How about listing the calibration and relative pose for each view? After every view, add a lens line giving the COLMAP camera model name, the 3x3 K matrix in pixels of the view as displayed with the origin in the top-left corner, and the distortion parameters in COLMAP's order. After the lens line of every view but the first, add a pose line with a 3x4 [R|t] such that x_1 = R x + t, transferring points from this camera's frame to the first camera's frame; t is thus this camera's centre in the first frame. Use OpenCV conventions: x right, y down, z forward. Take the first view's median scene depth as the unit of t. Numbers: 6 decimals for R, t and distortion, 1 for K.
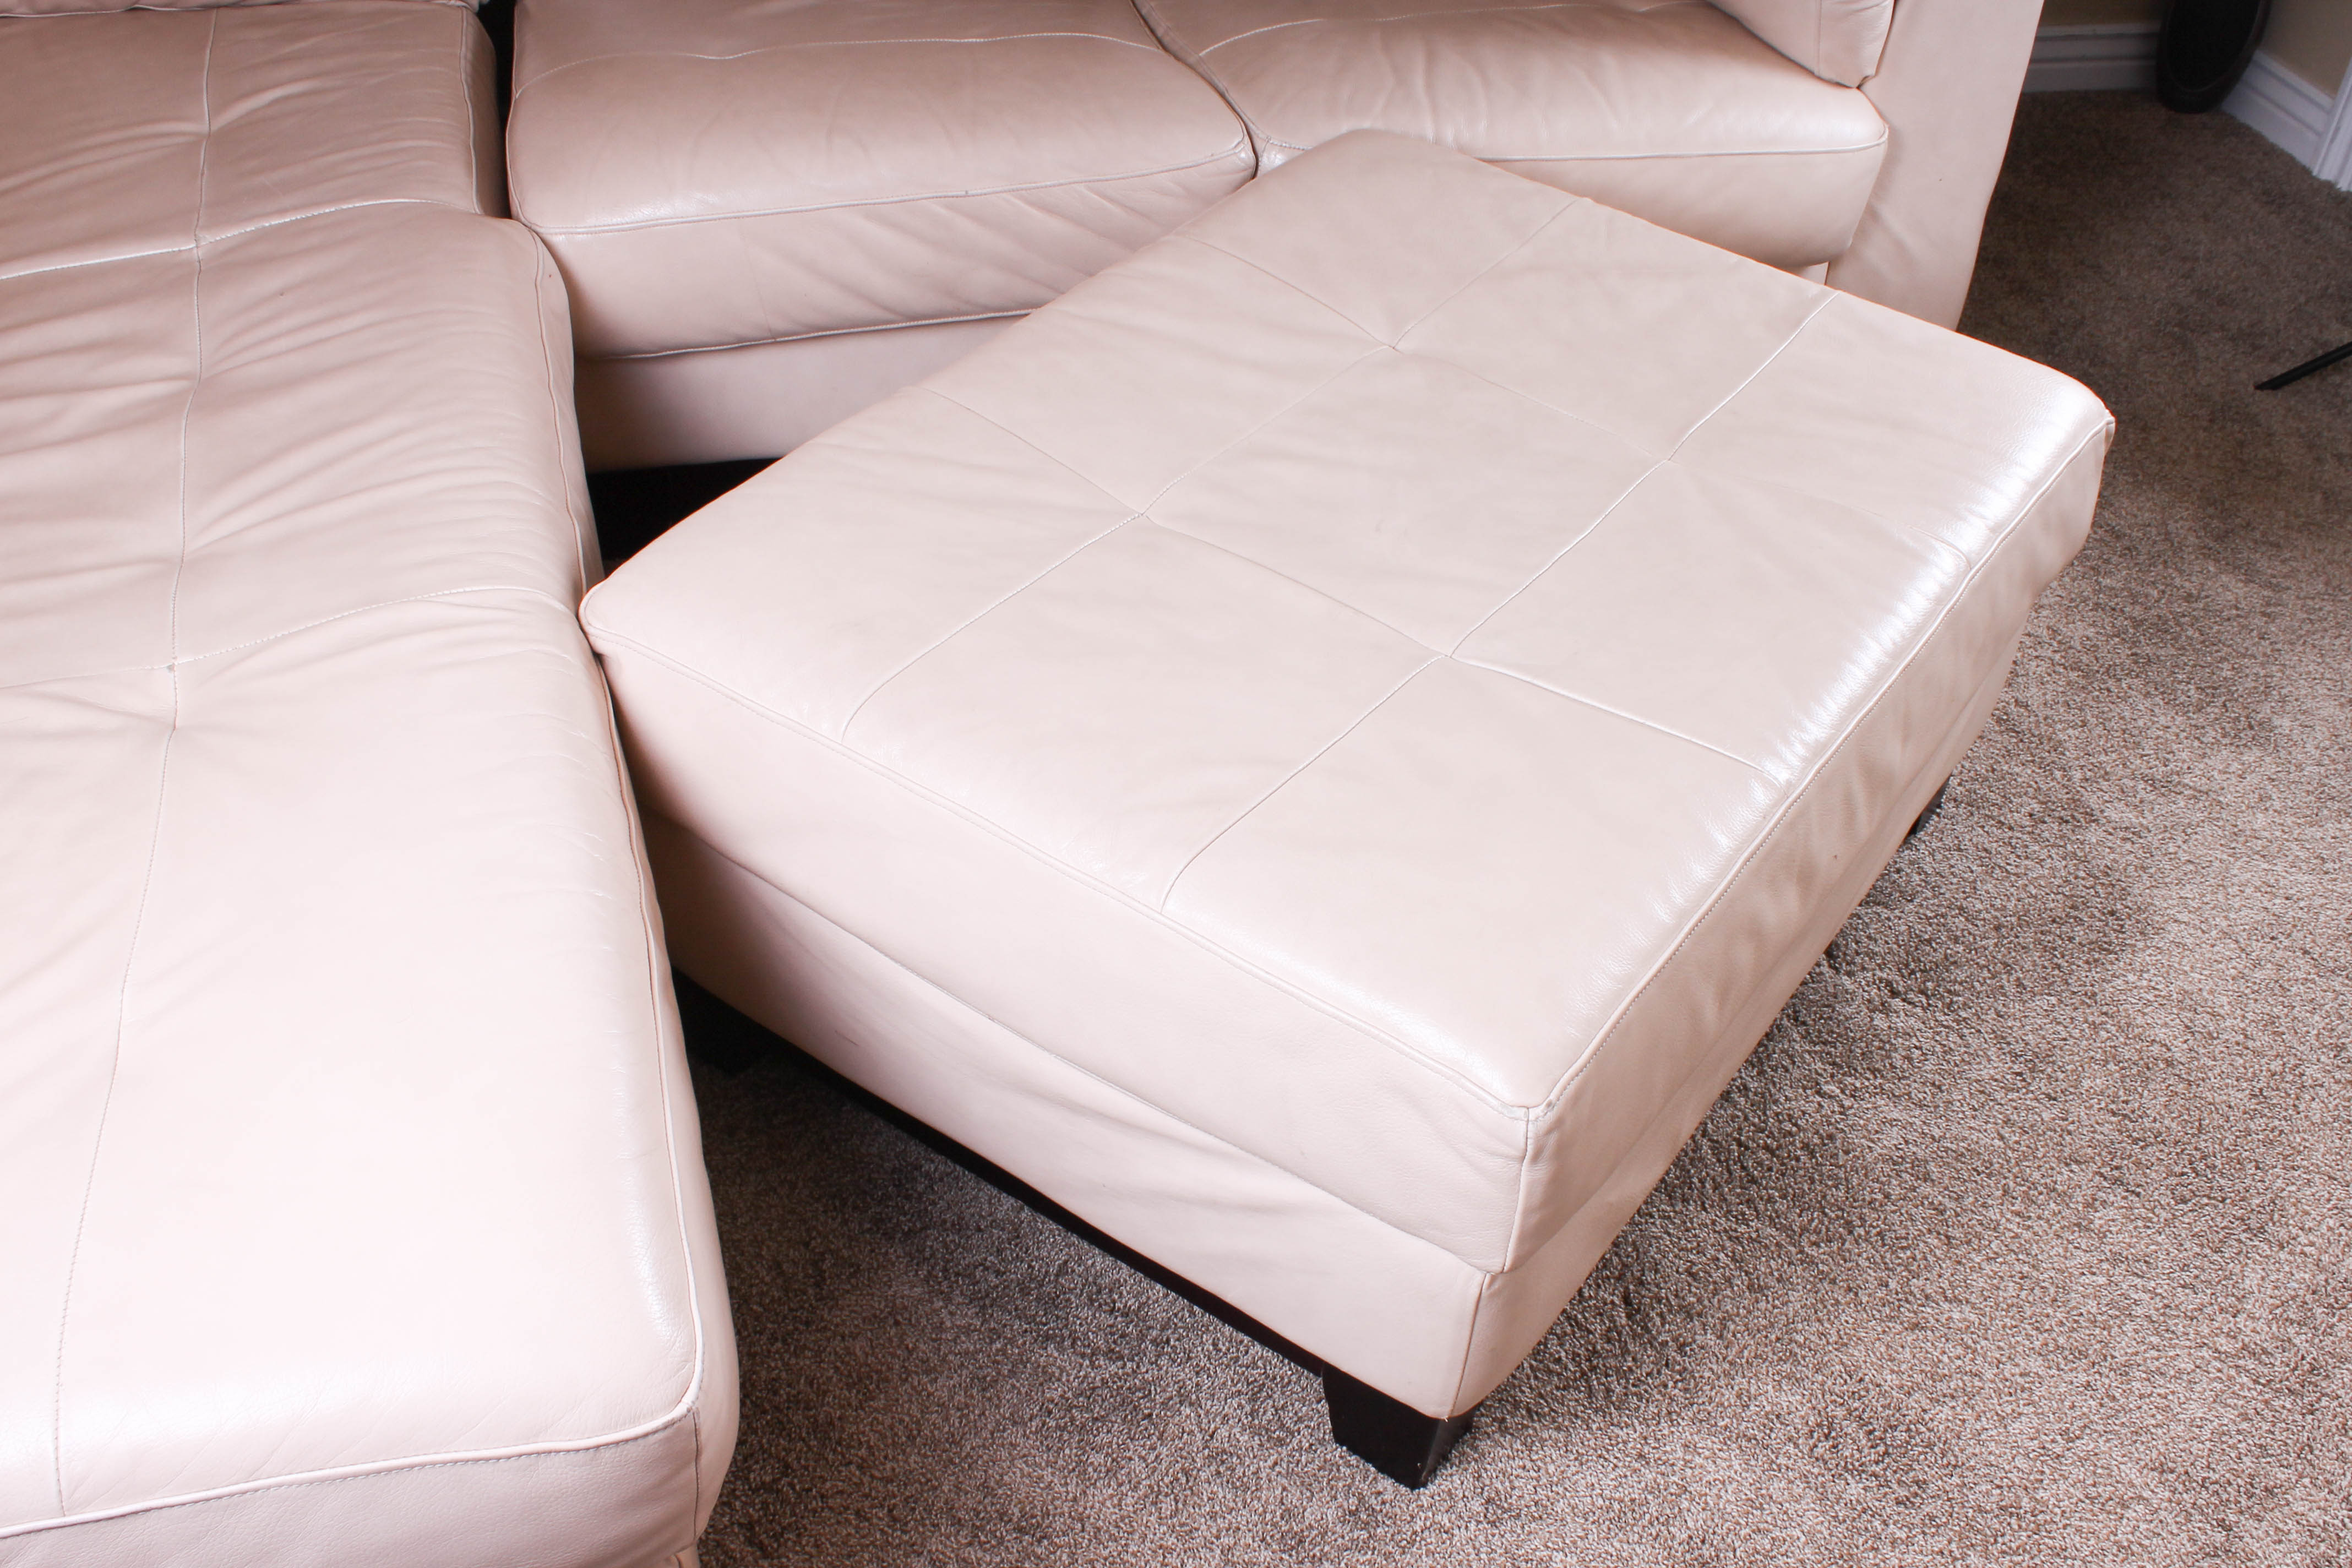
lens RADIAL K [[2272.9, 0, 1176.0], [0, 2272.9, 784.0], [0, 0, 1]] dist [-0.144301, 0.158968]
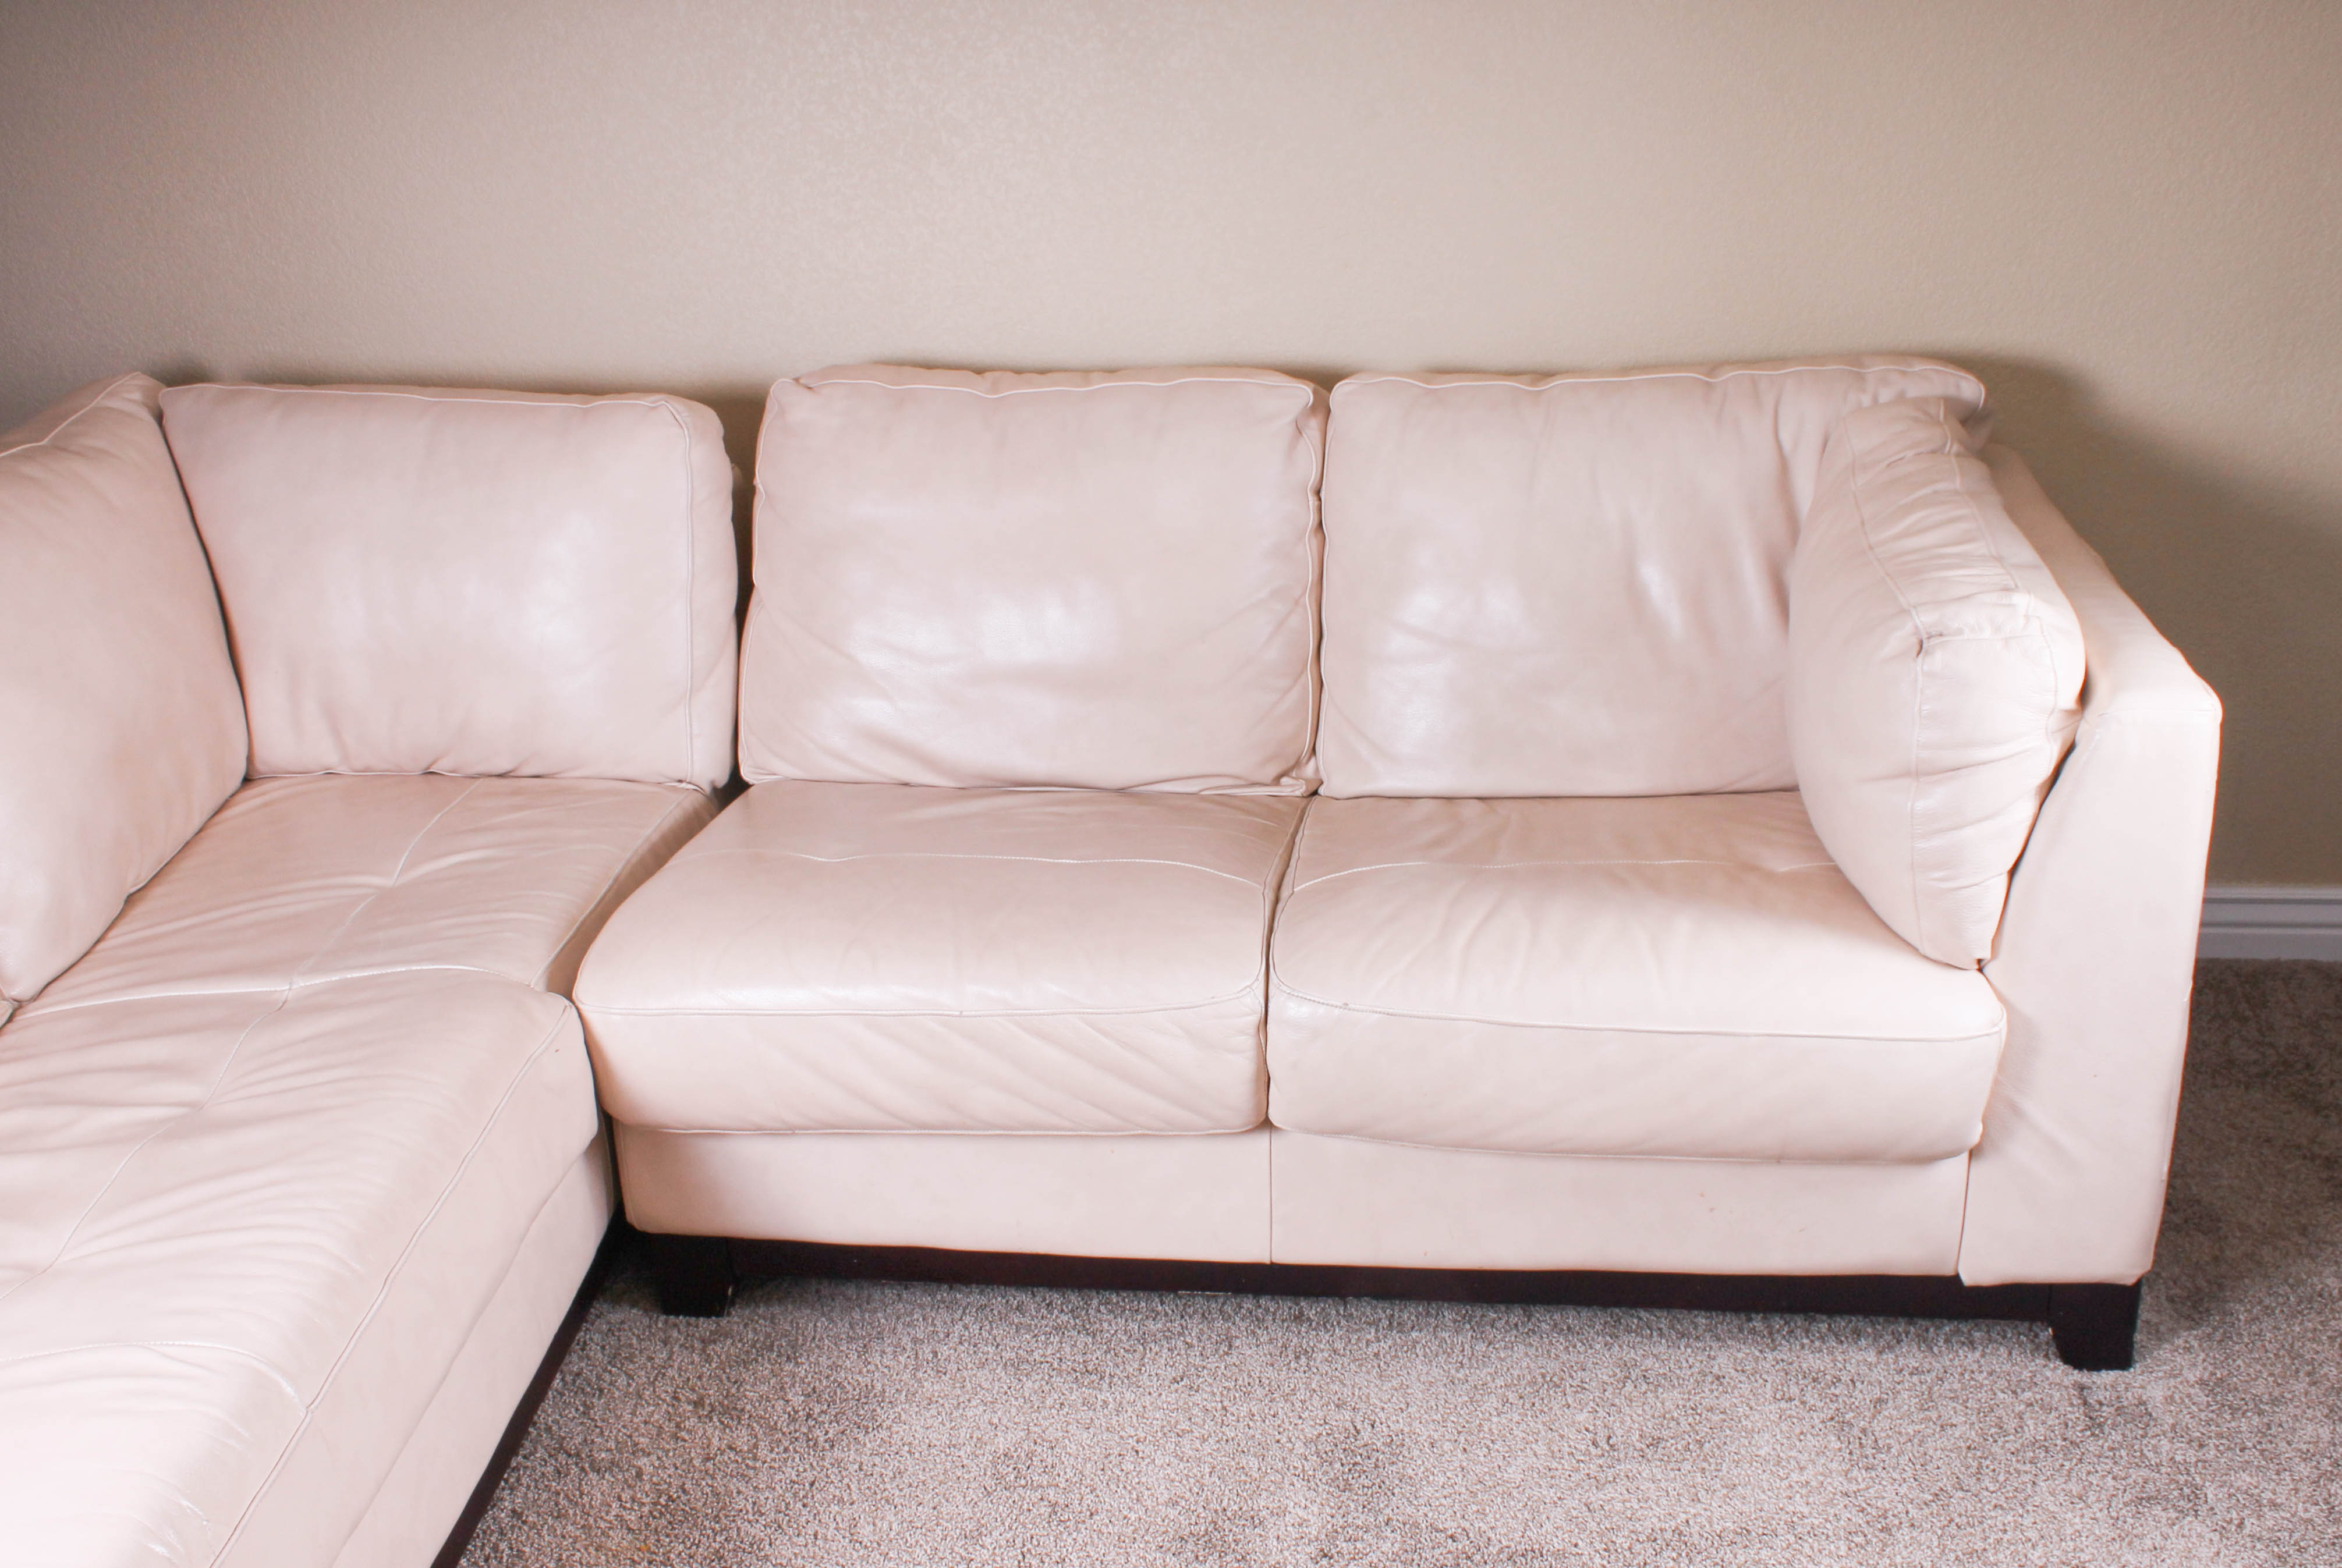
lens RADIAL K [[2296.2, 0, 1171.0], [0, 2296.2, 784.0], [0, 0, 1]] dist [-0.167248, 0.171932]
pose [[0.934660, 0.056716, -0.350989, 0.352899], [-0.163747, 0.944932, -0.283357, -0.082258], [0.315590, 0.322316, 0.892477, 0.070389]]
